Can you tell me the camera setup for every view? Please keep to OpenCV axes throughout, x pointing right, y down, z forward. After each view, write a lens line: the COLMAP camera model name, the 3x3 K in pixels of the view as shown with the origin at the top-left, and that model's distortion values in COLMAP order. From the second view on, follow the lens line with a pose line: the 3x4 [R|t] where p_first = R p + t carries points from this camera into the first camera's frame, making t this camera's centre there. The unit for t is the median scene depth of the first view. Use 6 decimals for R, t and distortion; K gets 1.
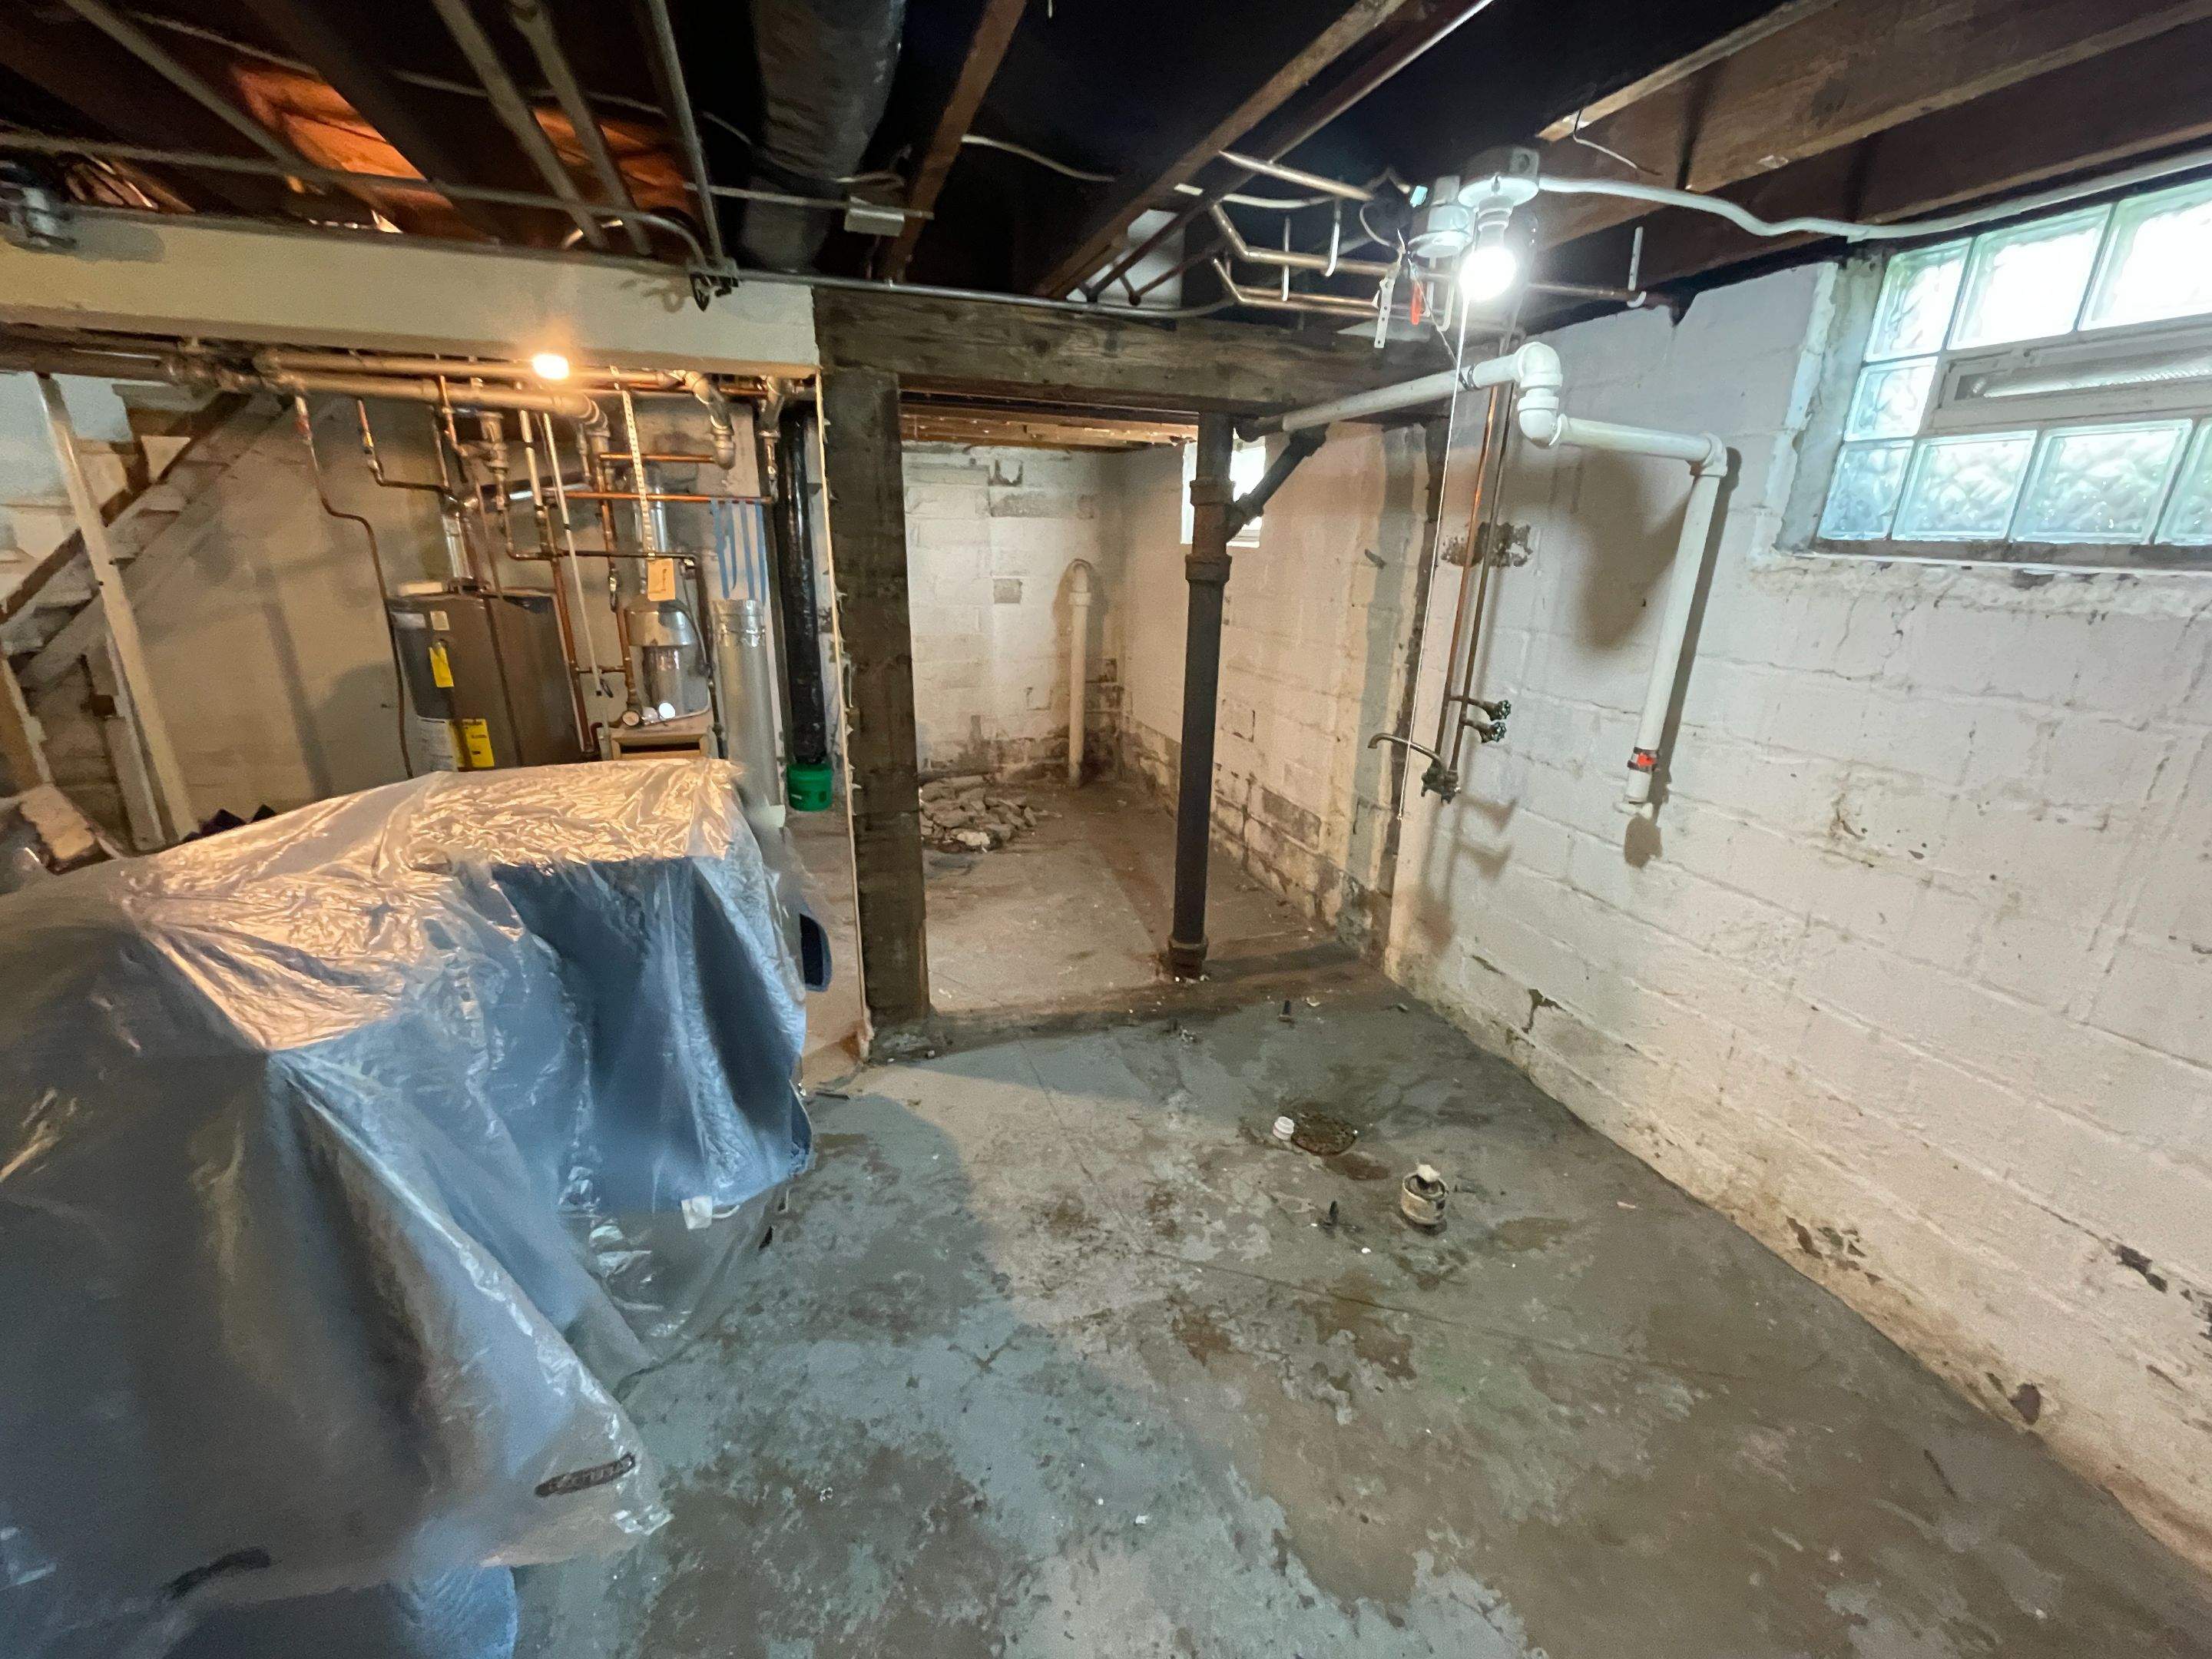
lens RADIAL K [[898.7, 0, 1106.0], [0, 898.7, 829.5], [0, 0, 1]] dist [-0.000742, -0.000024]
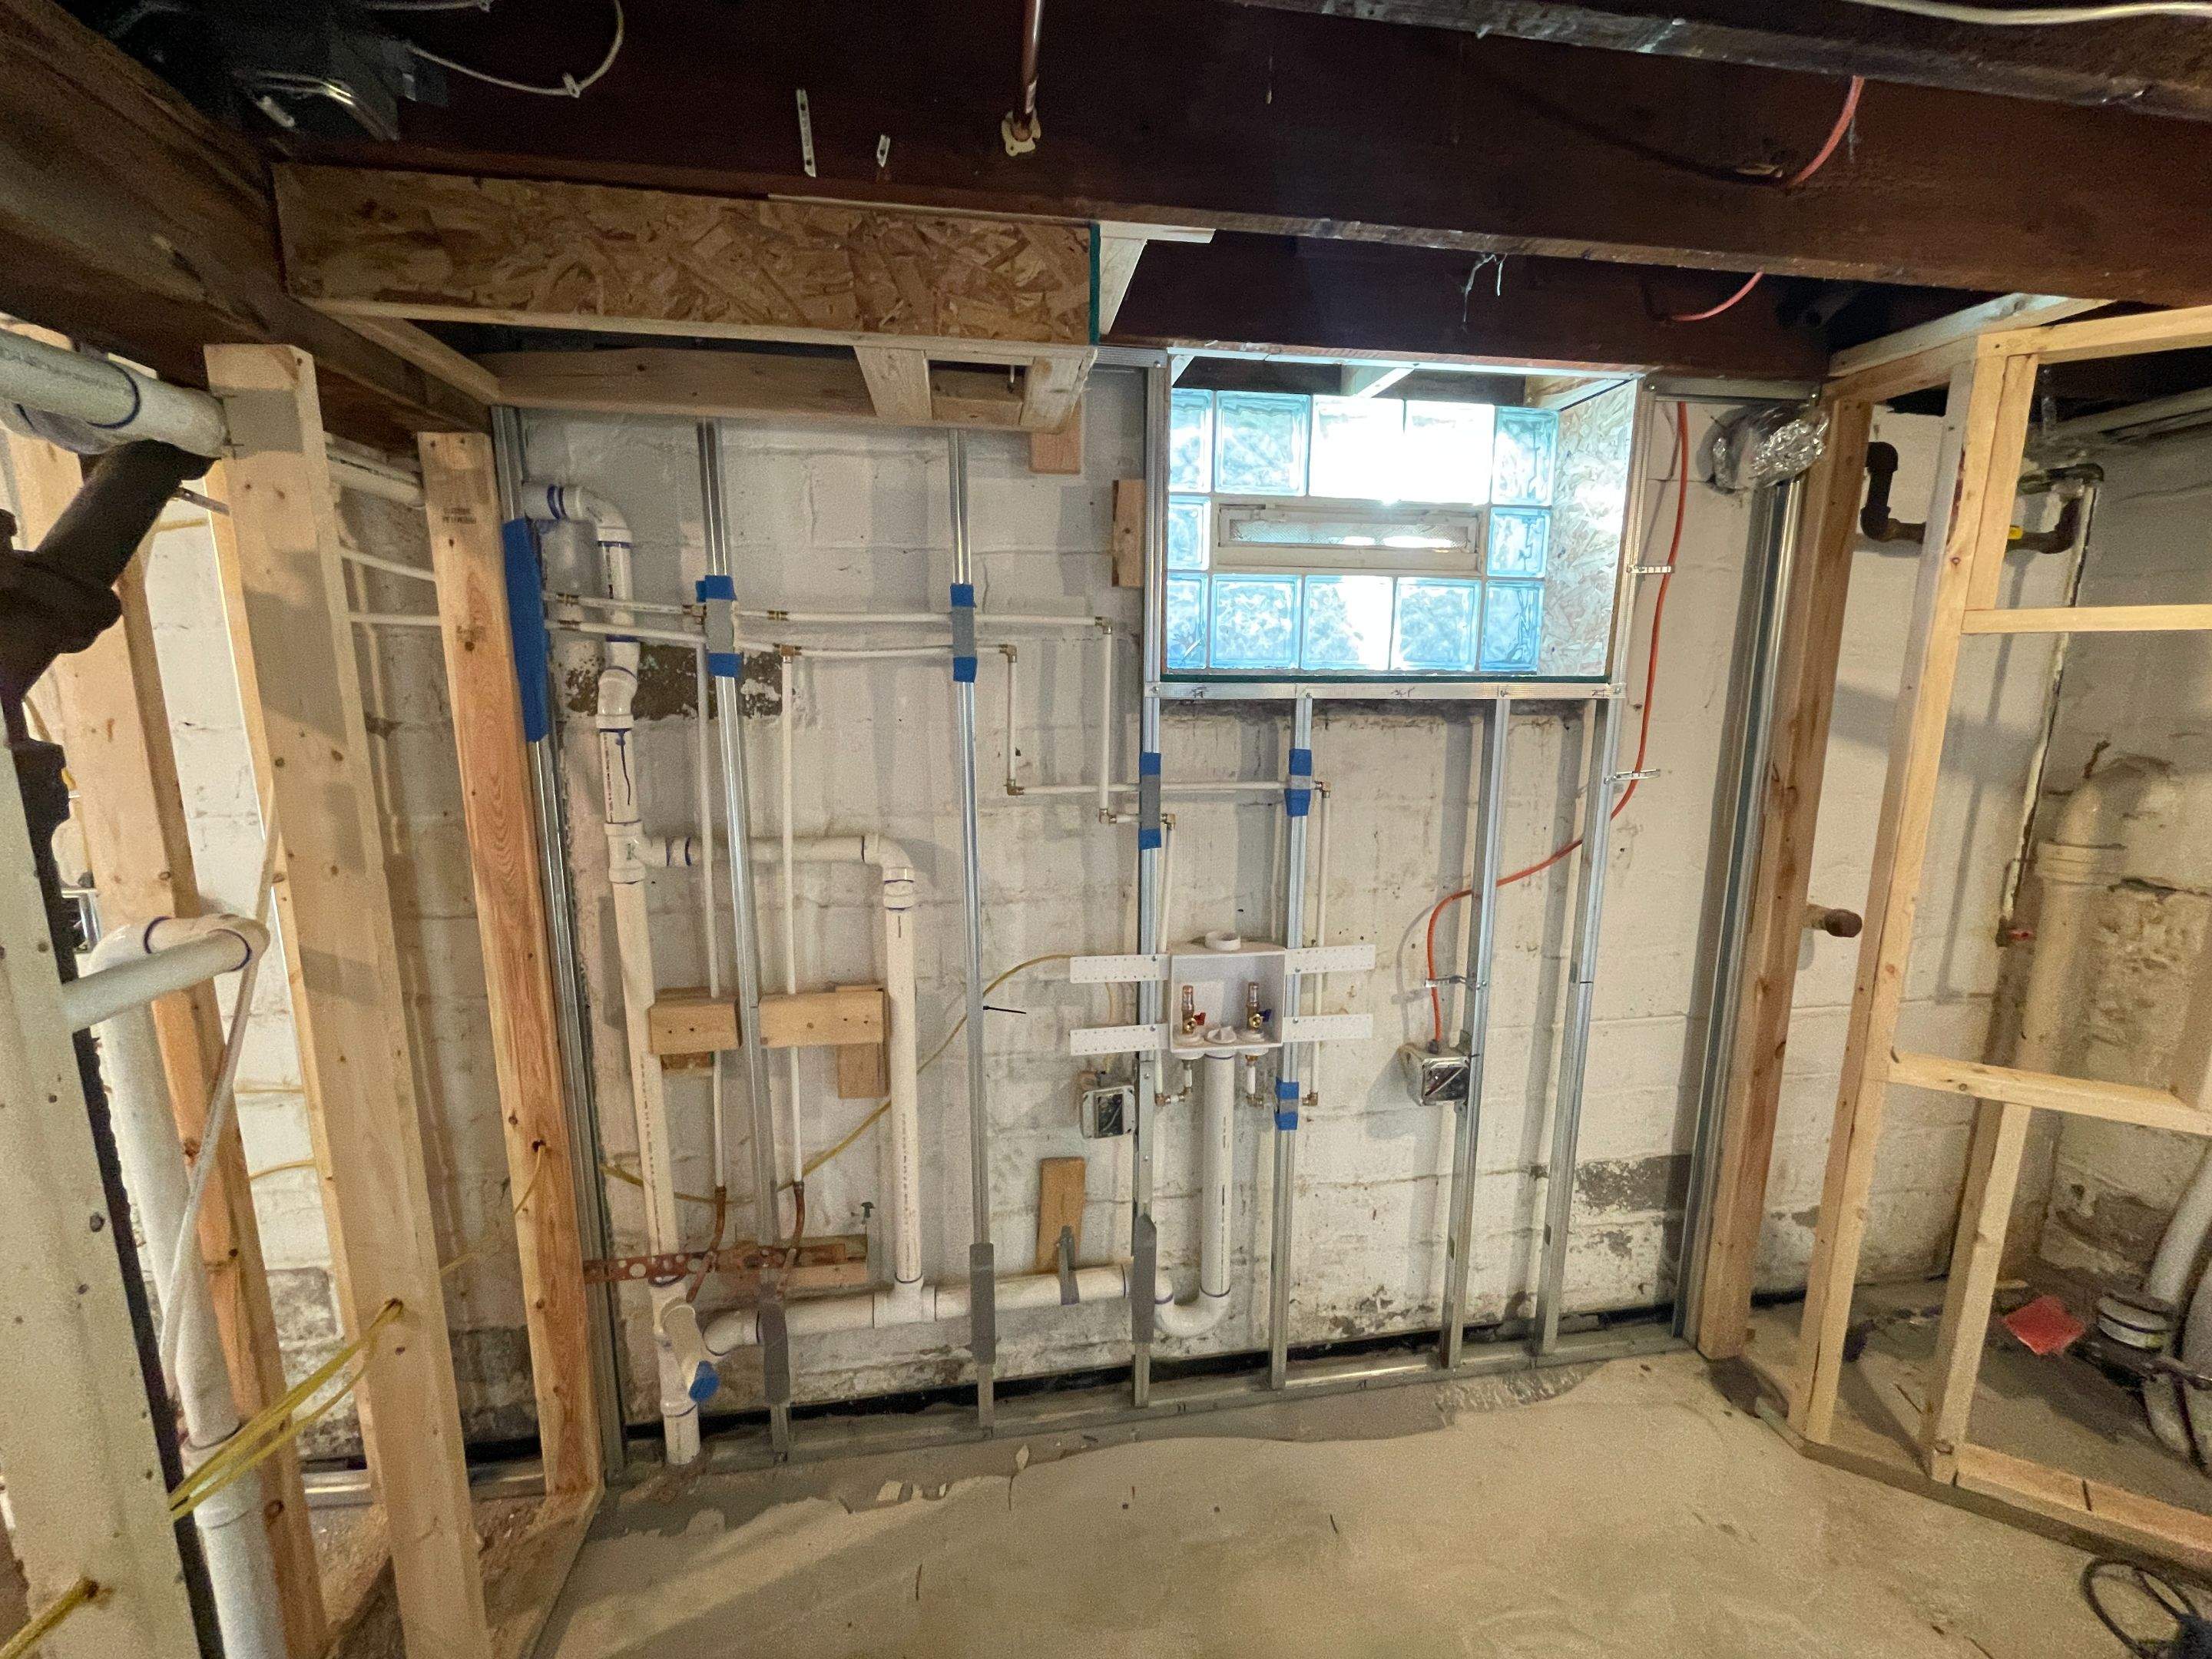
lens RADIAL K [[898.7, 0, 1106.0], [0, 898.7, 829.5], [0, 0, 1]] dist [-0.000742, -0.000024]
pose [[0.175192, -0.190270, 0.965974, -0.170478], [0.313470, 0.940867, 0.128473, -0.330618], [-0.933298, 0.280297, 0.224476, 0.969437]]
